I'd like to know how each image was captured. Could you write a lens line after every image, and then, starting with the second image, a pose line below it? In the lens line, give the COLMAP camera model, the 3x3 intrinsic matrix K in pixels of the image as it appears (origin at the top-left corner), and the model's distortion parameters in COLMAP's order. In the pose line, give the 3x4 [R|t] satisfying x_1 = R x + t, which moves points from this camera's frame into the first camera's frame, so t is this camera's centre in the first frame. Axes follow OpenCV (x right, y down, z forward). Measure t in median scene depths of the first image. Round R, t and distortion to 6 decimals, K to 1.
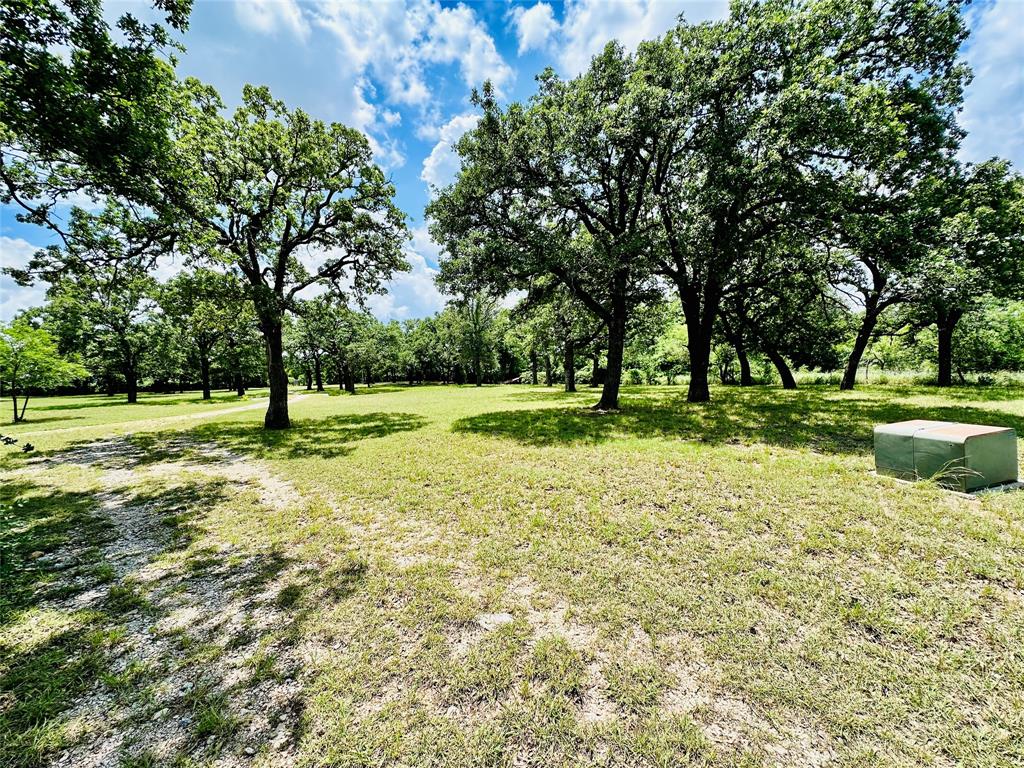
lens RADIAL K [[409.0, 0, 509.6], [0, 409.0, 388.8], [0, 0, 1]] dist [-0.002649, 0.000412]
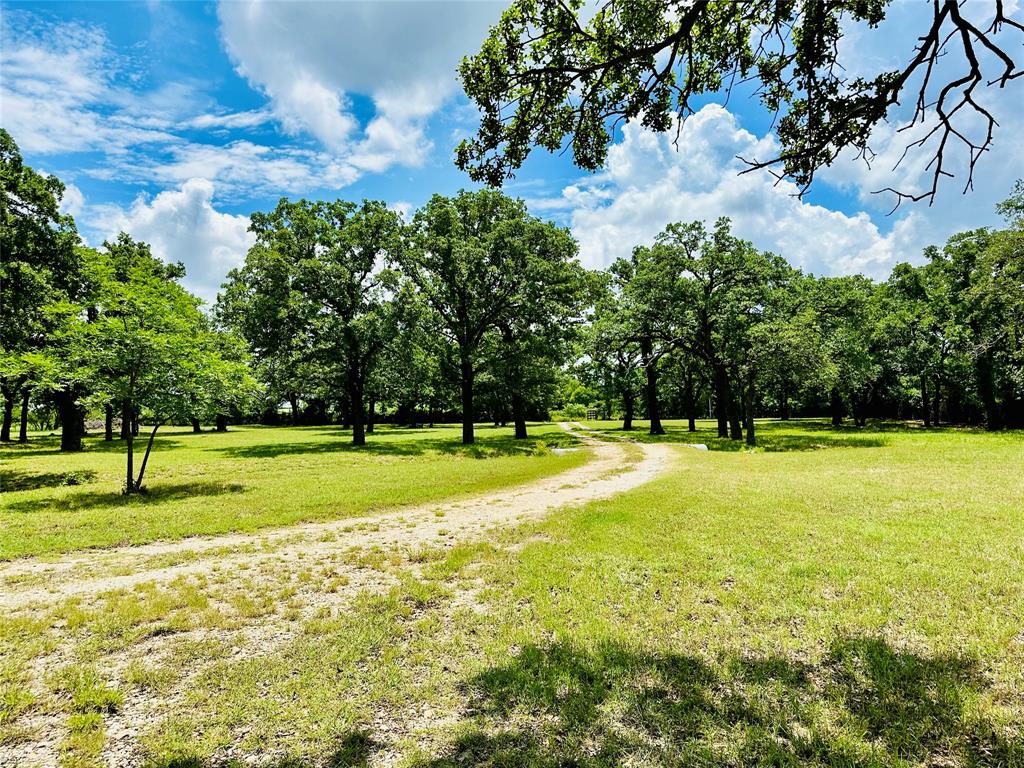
lens RADIAL K [[714.4, 0, 513.3], [0, 714.4, 385.1], [0, 0, 1]] dist [0.004704, 0.000258]
pose [[0.844414, -0.000159, -0.535692, -0.205543], [-0.031703, 0.998232, -0.050269, -0.004235], [0.534753, 0.059430, 0.842916, 0.261481]]
